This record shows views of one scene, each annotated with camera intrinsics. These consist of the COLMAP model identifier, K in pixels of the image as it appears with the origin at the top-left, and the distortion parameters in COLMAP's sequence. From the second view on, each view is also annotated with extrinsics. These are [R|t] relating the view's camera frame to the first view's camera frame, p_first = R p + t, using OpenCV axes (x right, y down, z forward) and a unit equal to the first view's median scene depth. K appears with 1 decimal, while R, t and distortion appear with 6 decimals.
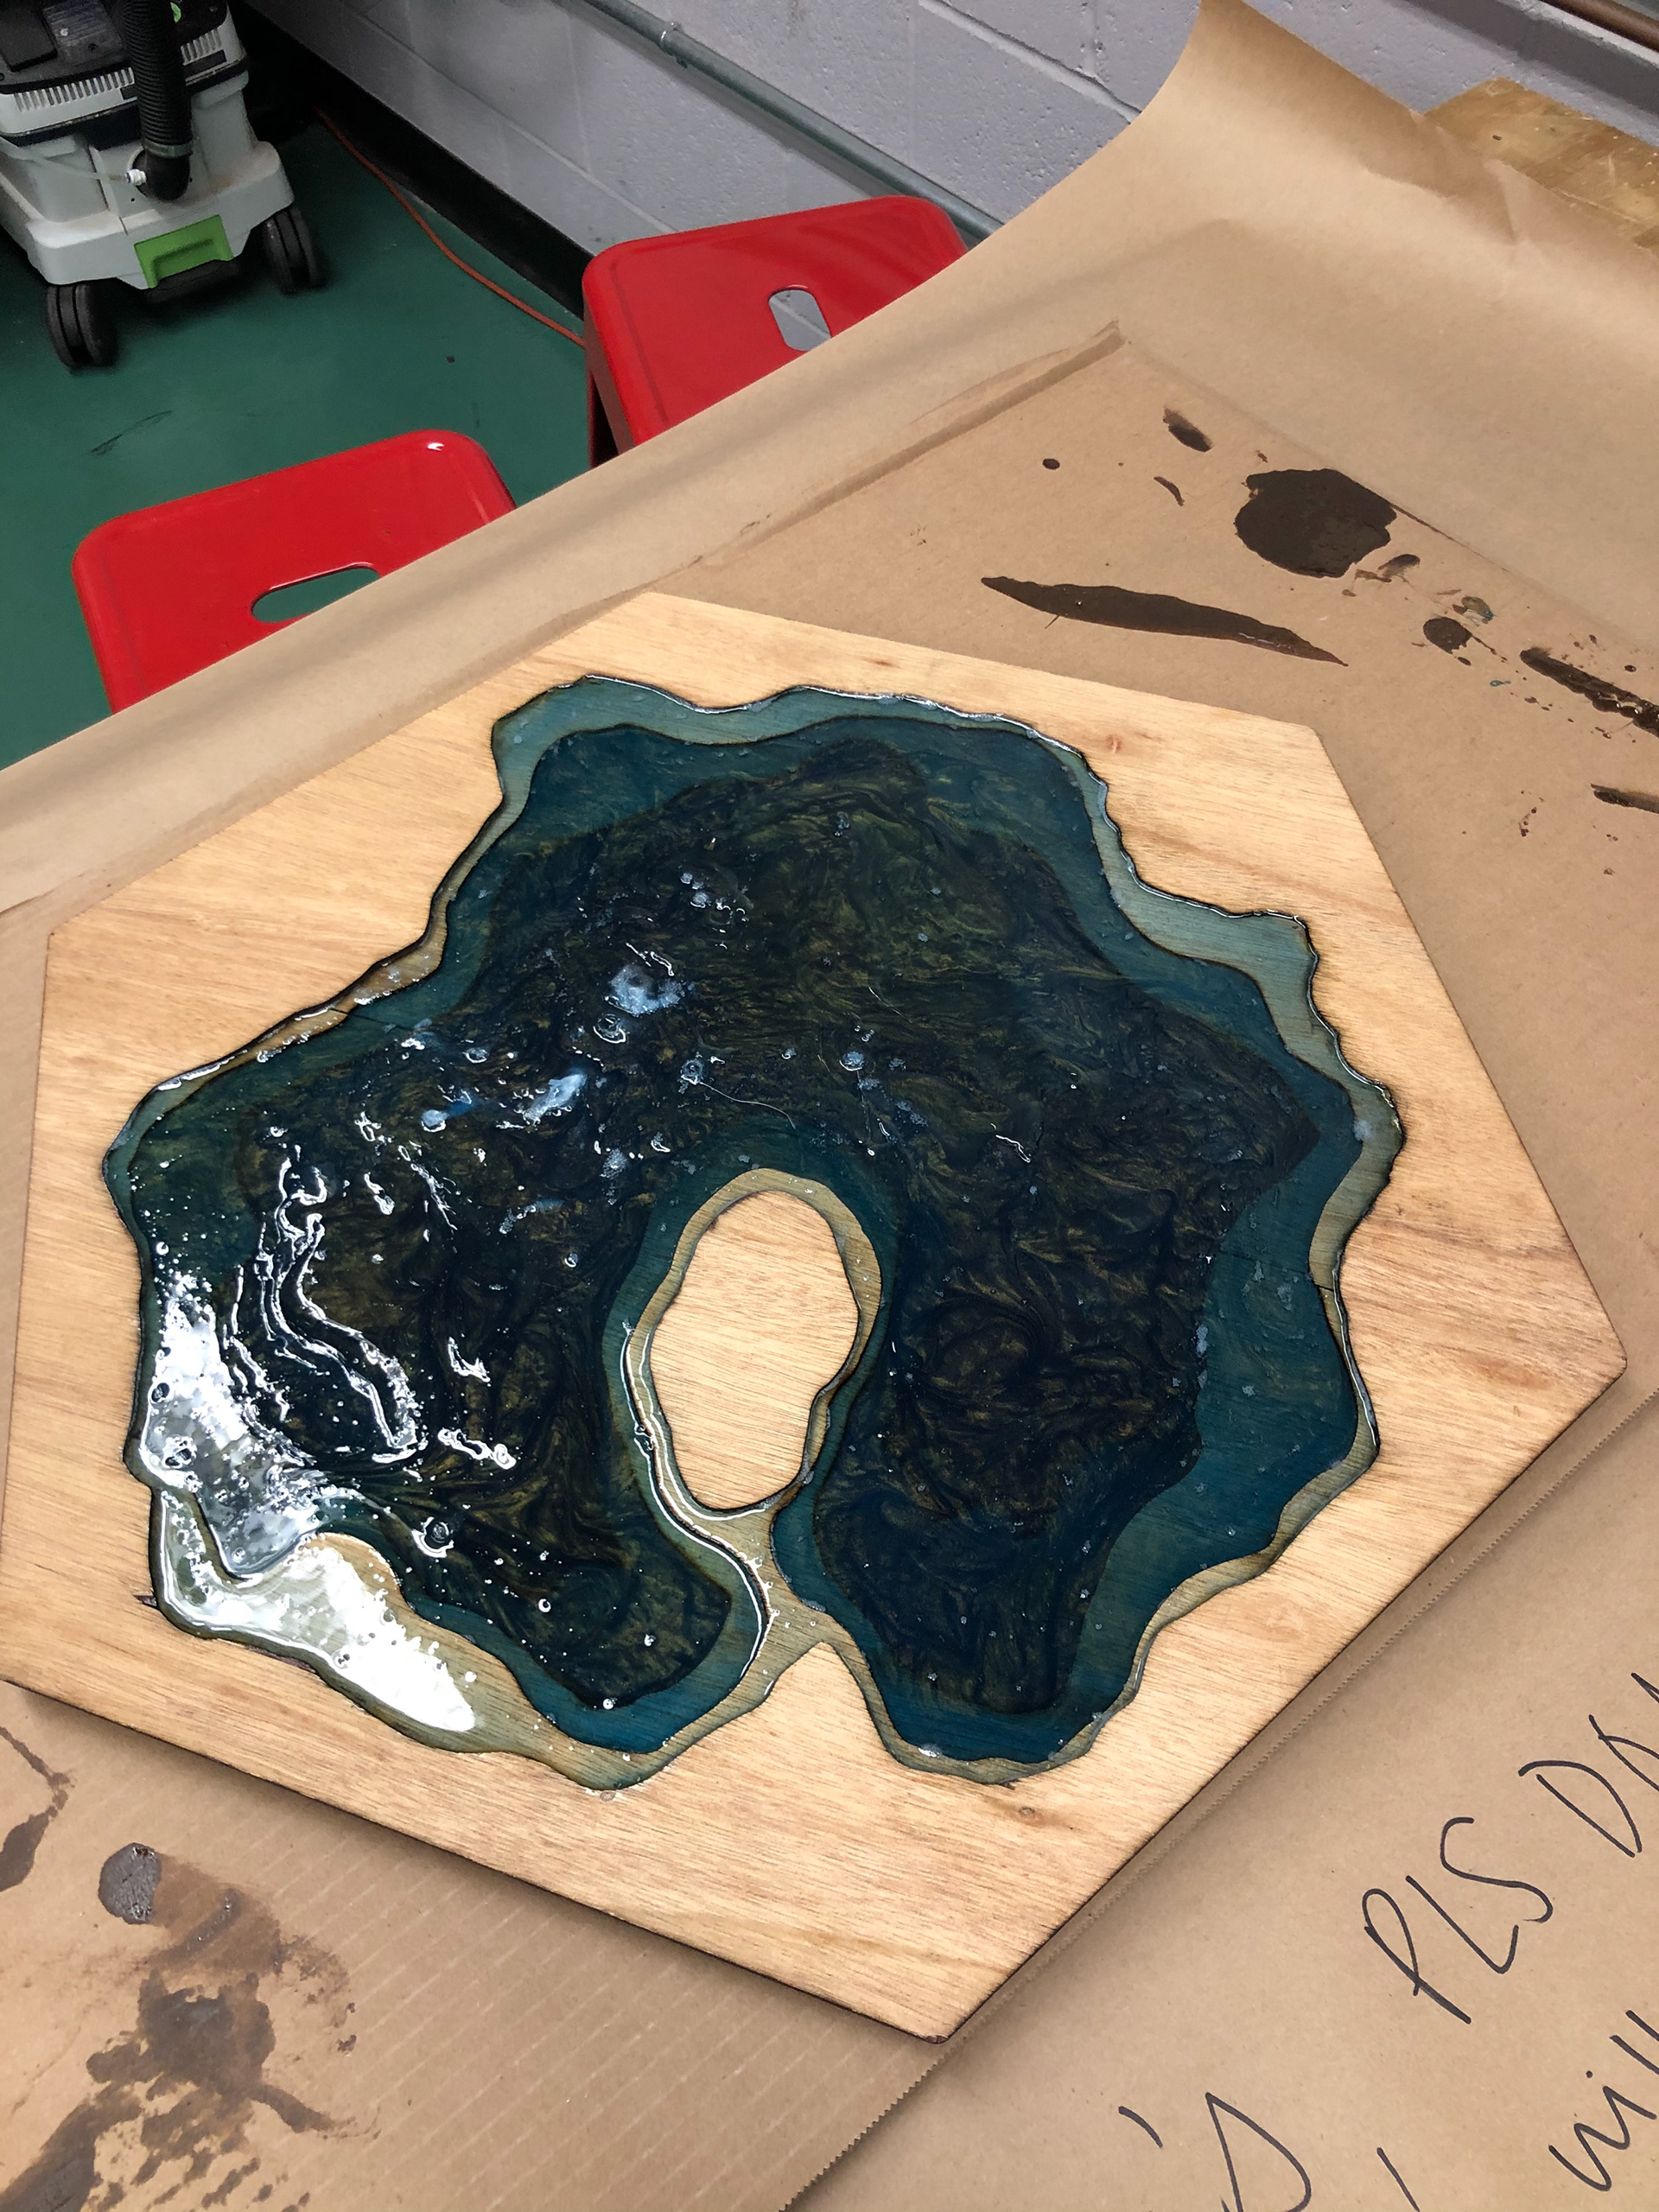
lens RADIAL K [[1821.2, 0, 817.8], [0, 1821.2, 1095.9], [0, 0, 1]] dist [0.005525, -0.023383]
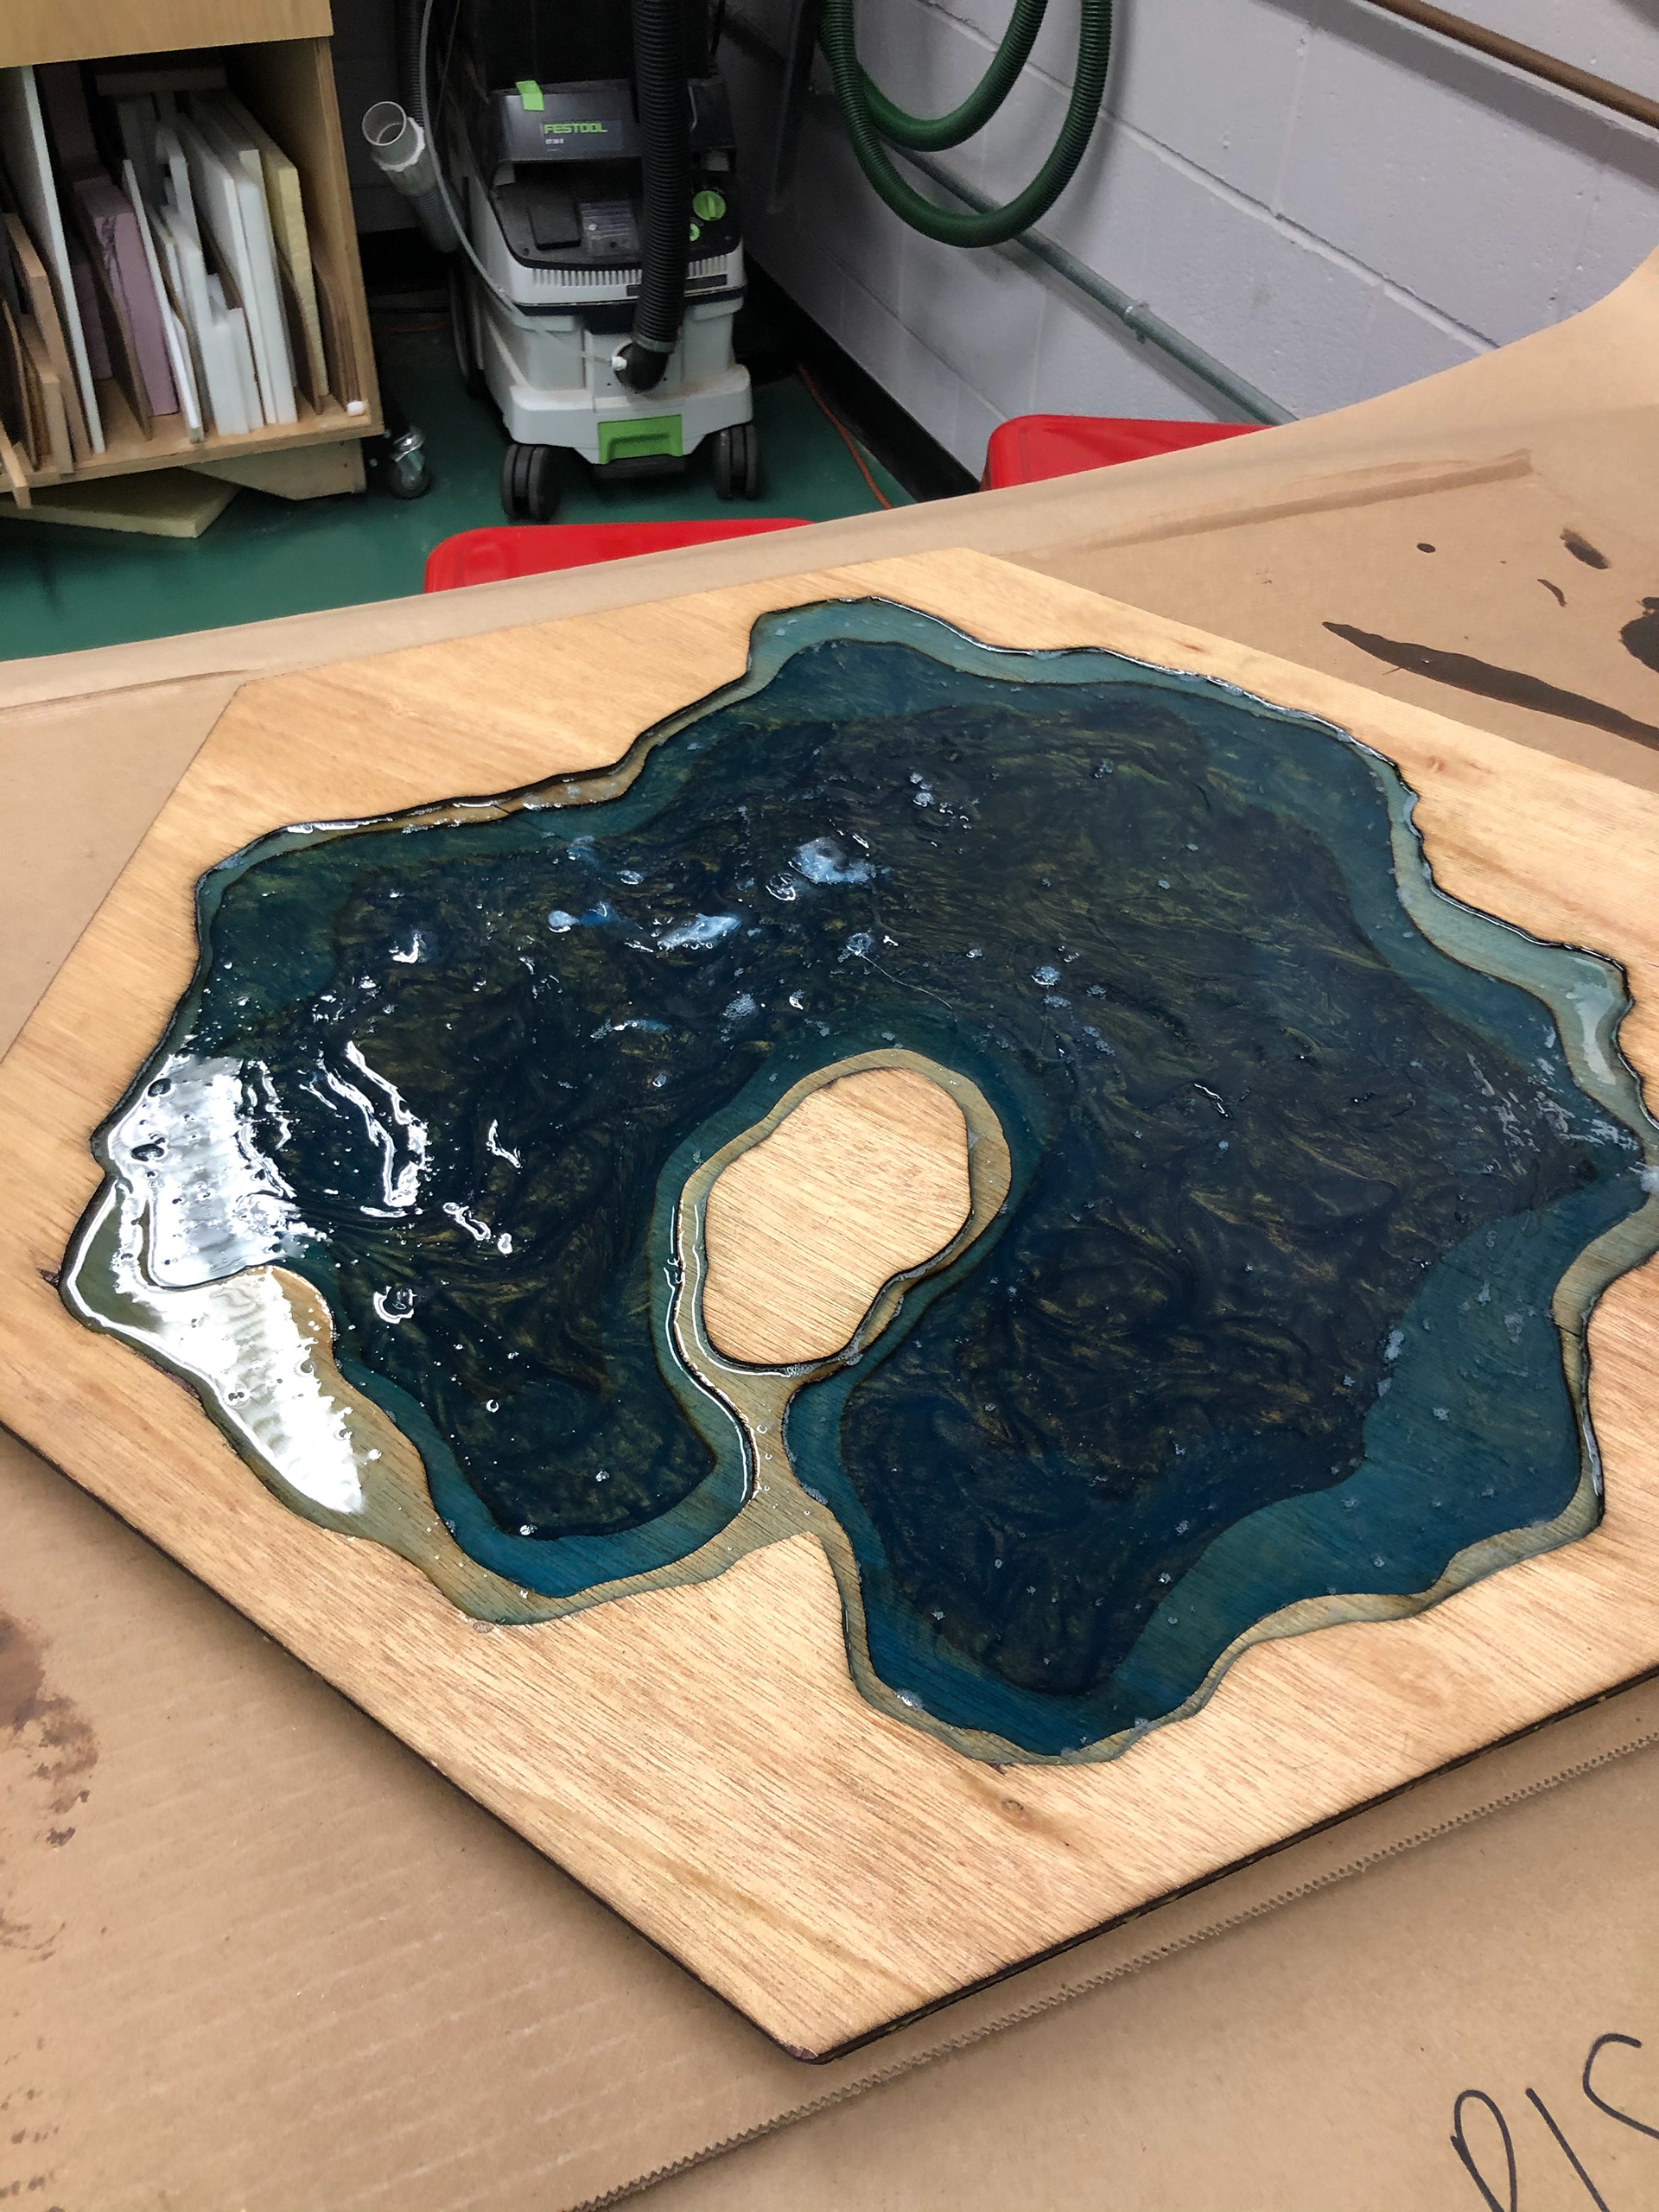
lens RADIAL K [[1821.2, 0, 829.3], [0, 1821.2, 1116.6], [0, 0, 1]] dist [0.005525, -0.023383]
pose [[0.957612, 0.241458, -0.157090, 0.078298], [-0.266950, 0.948782, -0.168970, 0.232733], [0.108245, 0.203743, 0.973022, 0.197826]]
